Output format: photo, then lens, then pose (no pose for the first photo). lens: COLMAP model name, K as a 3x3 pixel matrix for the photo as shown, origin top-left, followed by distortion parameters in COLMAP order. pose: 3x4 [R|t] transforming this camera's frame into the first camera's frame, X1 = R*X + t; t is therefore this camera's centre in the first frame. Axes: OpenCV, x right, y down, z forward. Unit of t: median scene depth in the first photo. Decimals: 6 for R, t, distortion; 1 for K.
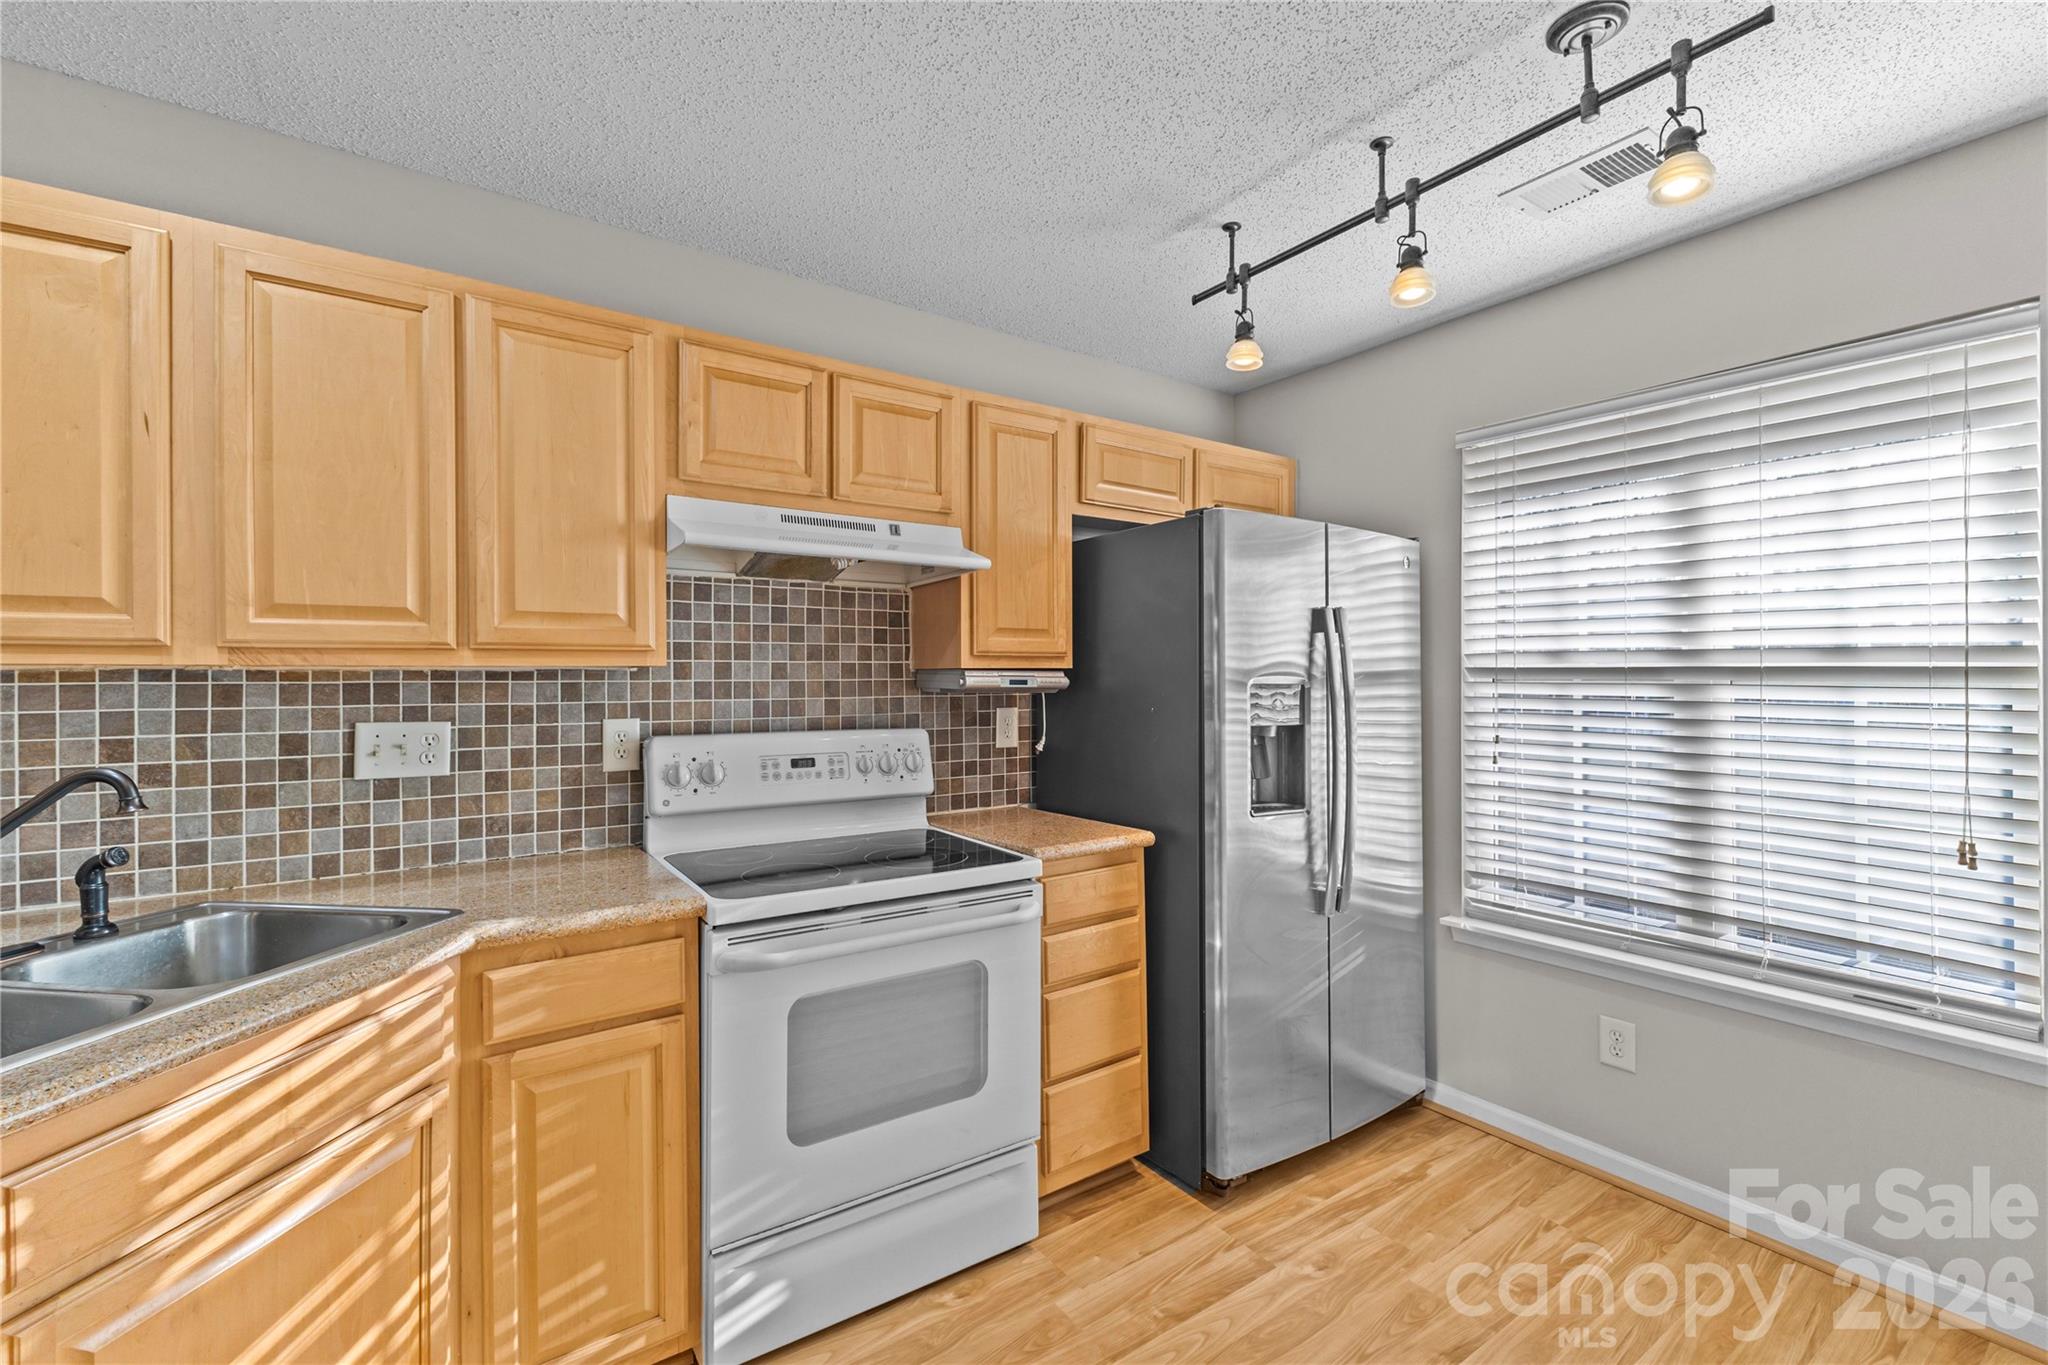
lens RADIAL K [[863.6, 0, 1018.7], [0, 863.6, 677.8], [0, 0, 1]] dist [-0.002153, -0.000025]
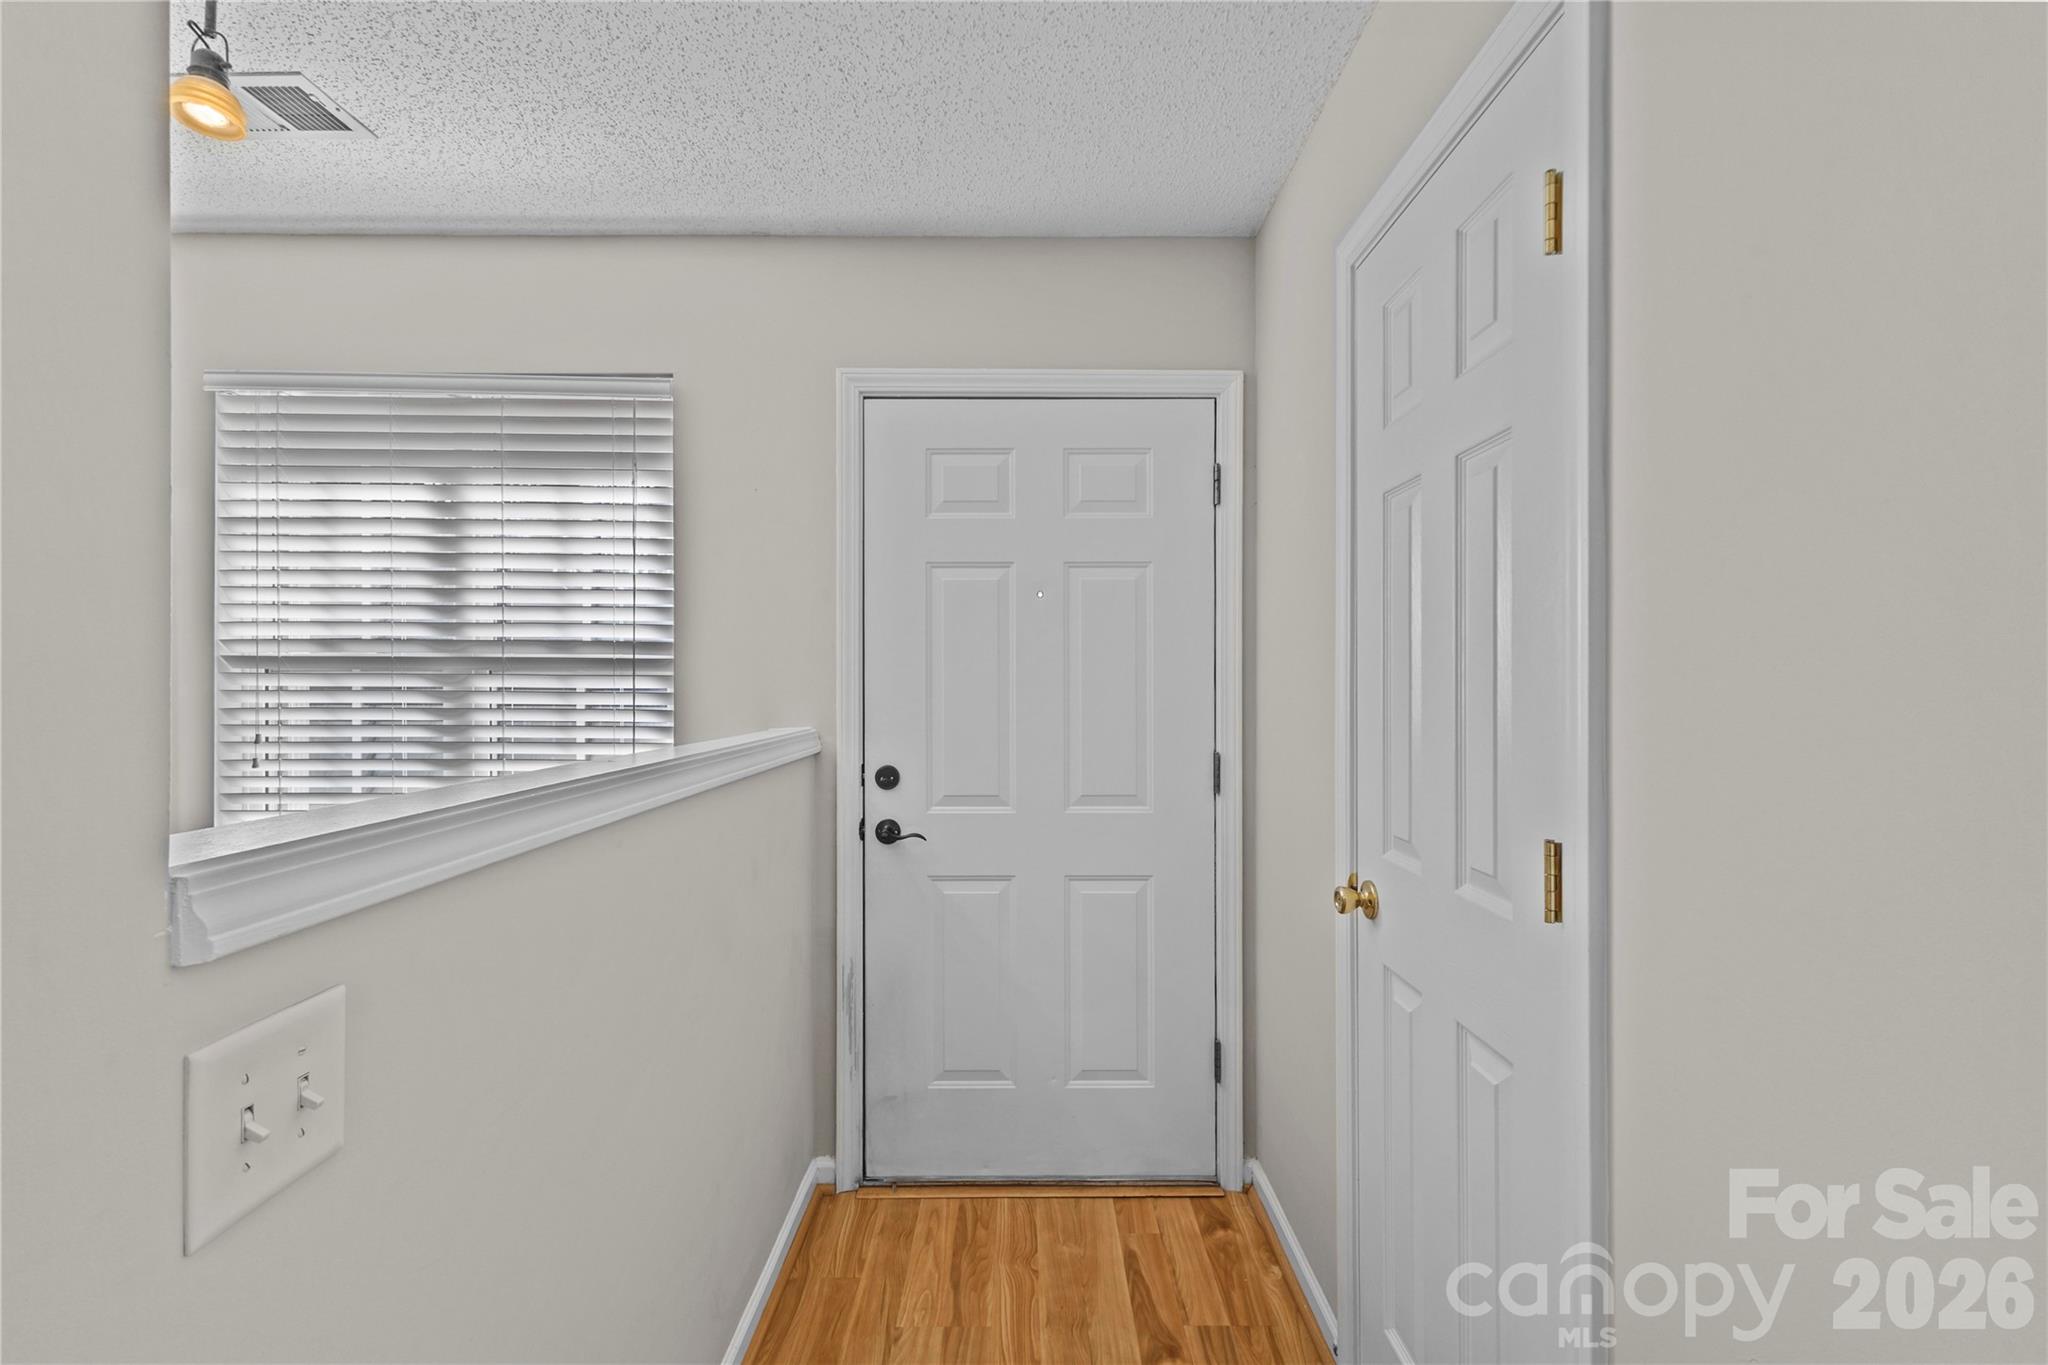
lens RADIAL K [[863.6, 0, 1018.7], [0, 863.6, 677.8], [0, 0, 1]] dist [-0.002153, -0.000025]
pose [[0.558452, -0.004104, 0.829527, 0.310130], [0.001384, 0.999991, 0.004015, 0.008925], [-0.829536, -0.001094, 0.558452, -0.129248]]
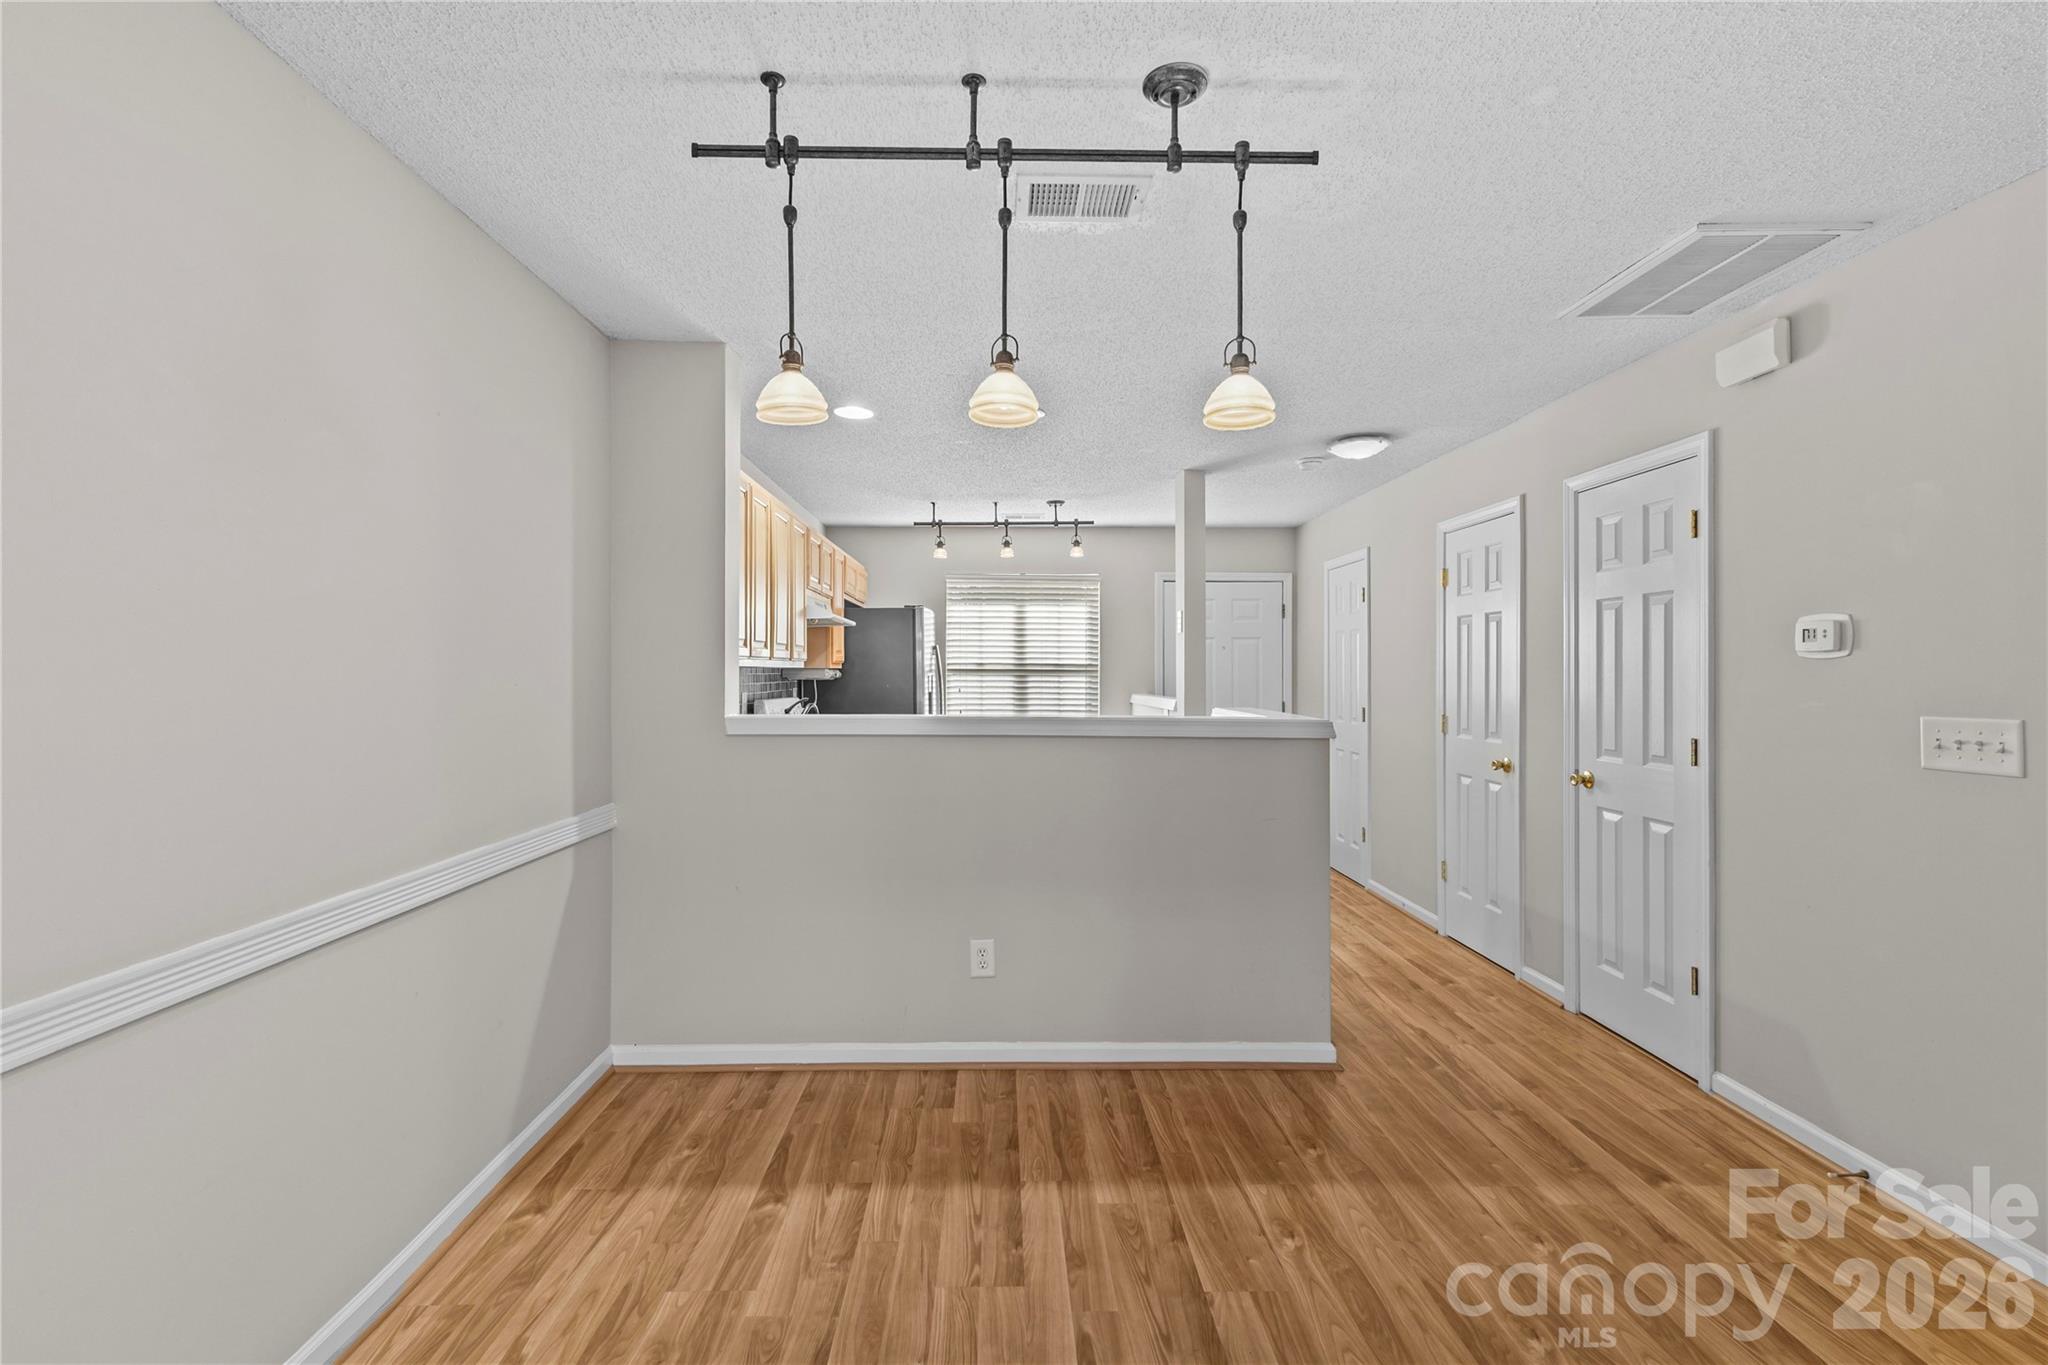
lens RADIAL K [[915.0, 0, 1019.6], [0, 915.0, 673.6], [0, 0, 1]] dist [0.010967, -0.000135]
pose [[0.548708, 0.000511, 0.836014, -1.875766], [0.001607, 0.999997, -0.001666, 0.006919], [-0.836012, 0.002258, 0.548706, -0.730483]]
